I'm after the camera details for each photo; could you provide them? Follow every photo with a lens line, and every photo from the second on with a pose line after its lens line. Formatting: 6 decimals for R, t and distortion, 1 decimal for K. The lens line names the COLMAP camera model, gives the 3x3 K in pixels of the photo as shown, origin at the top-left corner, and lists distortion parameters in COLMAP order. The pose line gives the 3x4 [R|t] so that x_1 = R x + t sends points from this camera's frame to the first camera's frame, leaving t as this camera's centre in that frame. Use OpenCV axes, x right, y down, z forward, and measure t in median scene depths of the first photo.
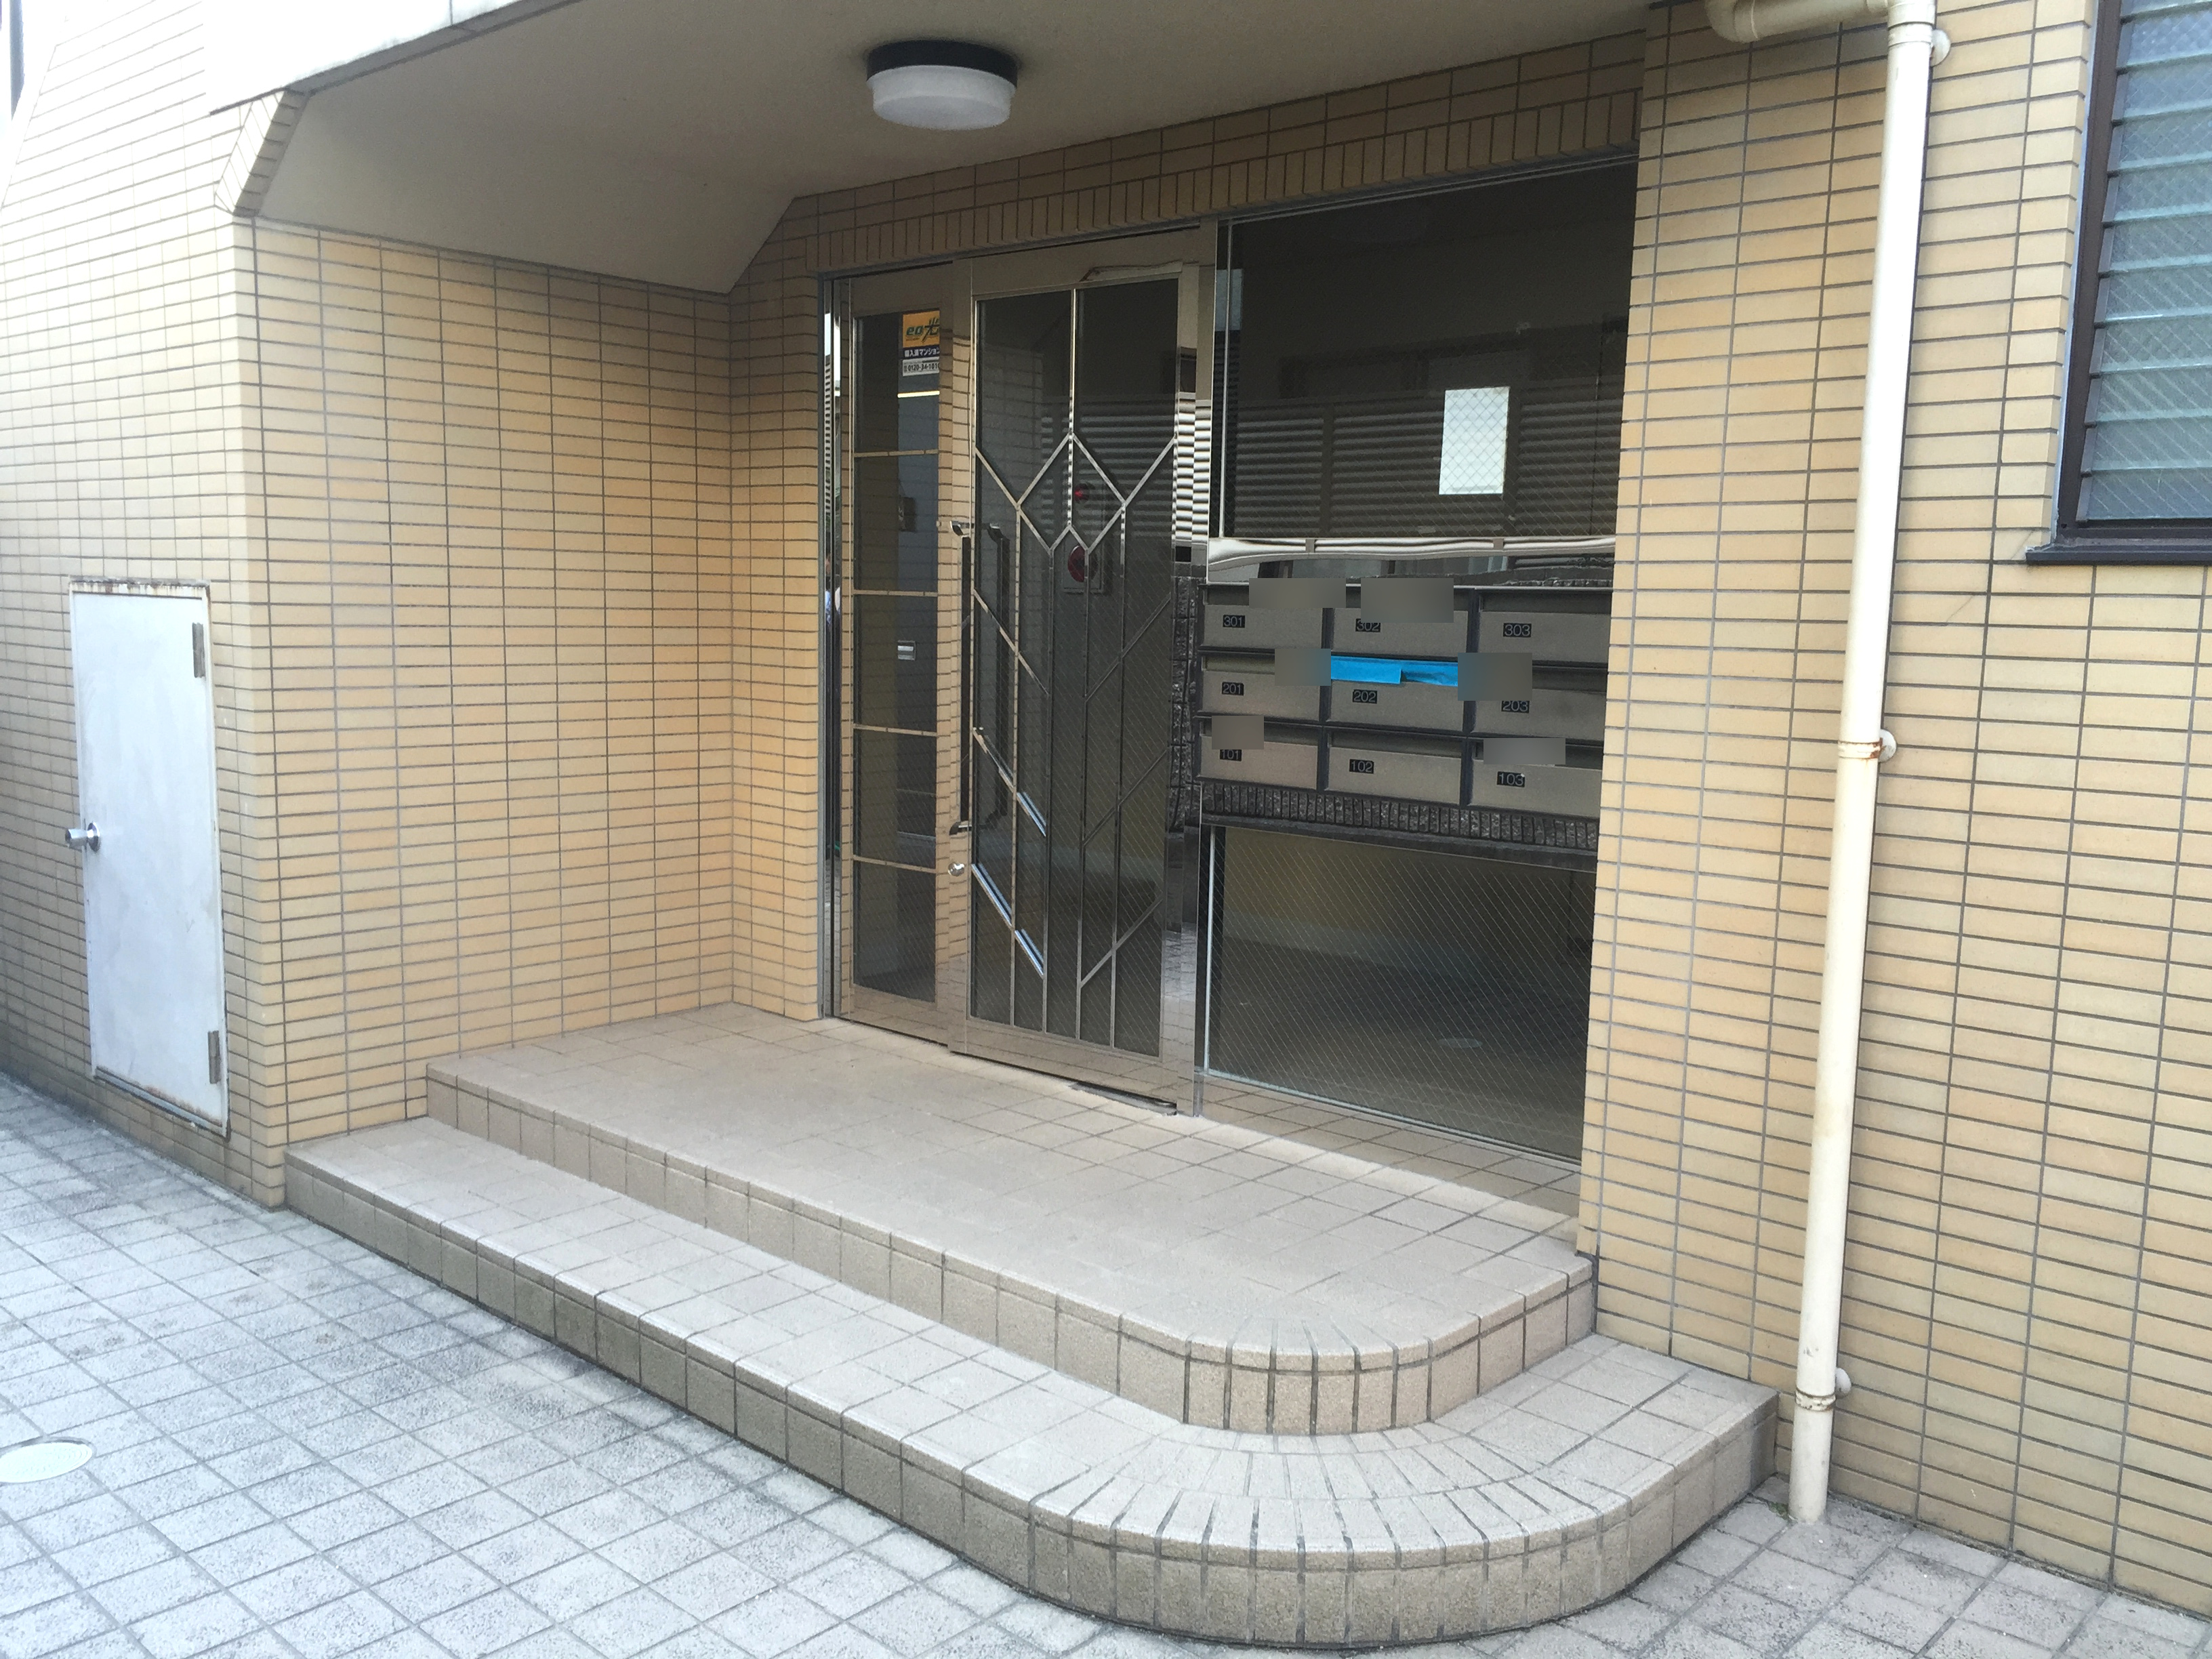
lens RADIAL K [[1885.0, 0, 1106.0], [0, 1885.0, 829.5], [0, 0, 1]] dist [0.083940, -0.105121]
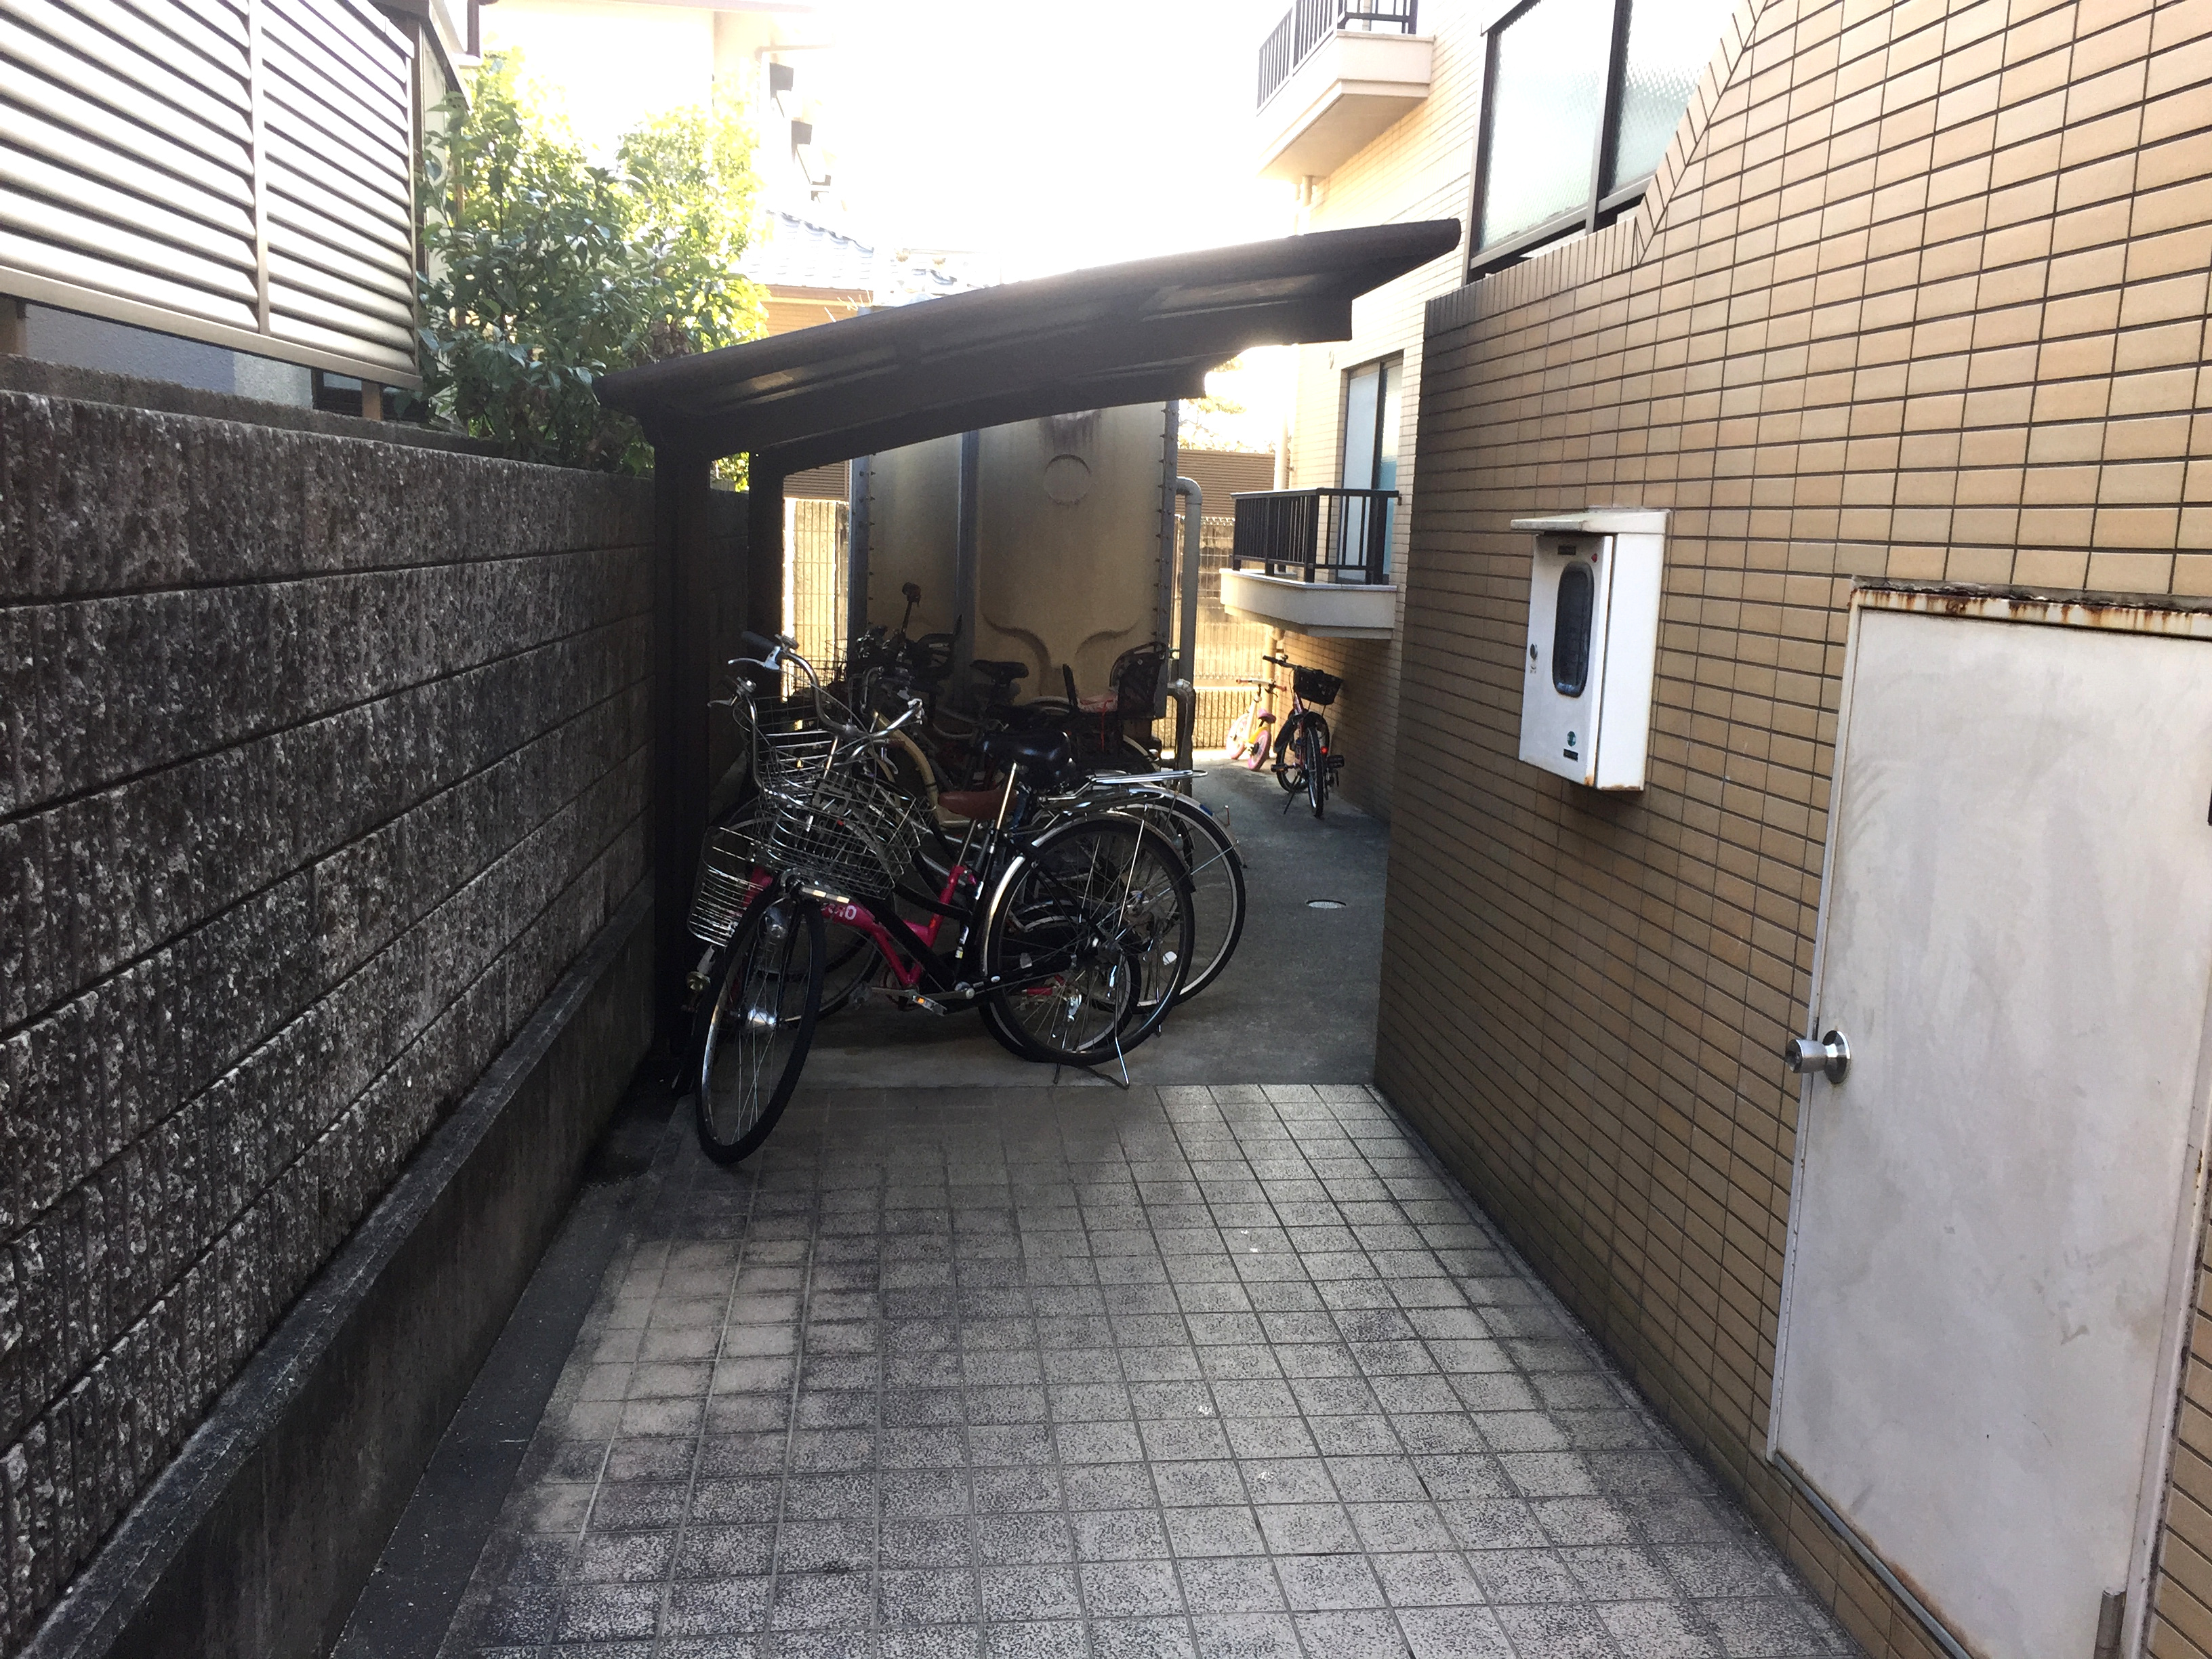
lens RADIAL K [[1885.0, 0, 1106.0], [0, 1885.0, 829.5], [0, 0, 1]] dist [0.083940, -0.105121]
pose [[0.752884, 0.114378, -0.648138, -0.348705], [-0.108054, 0.992902, 0.049703, -0.066385], [0.649222, 0.032613, 0.759899, 0.461098]]
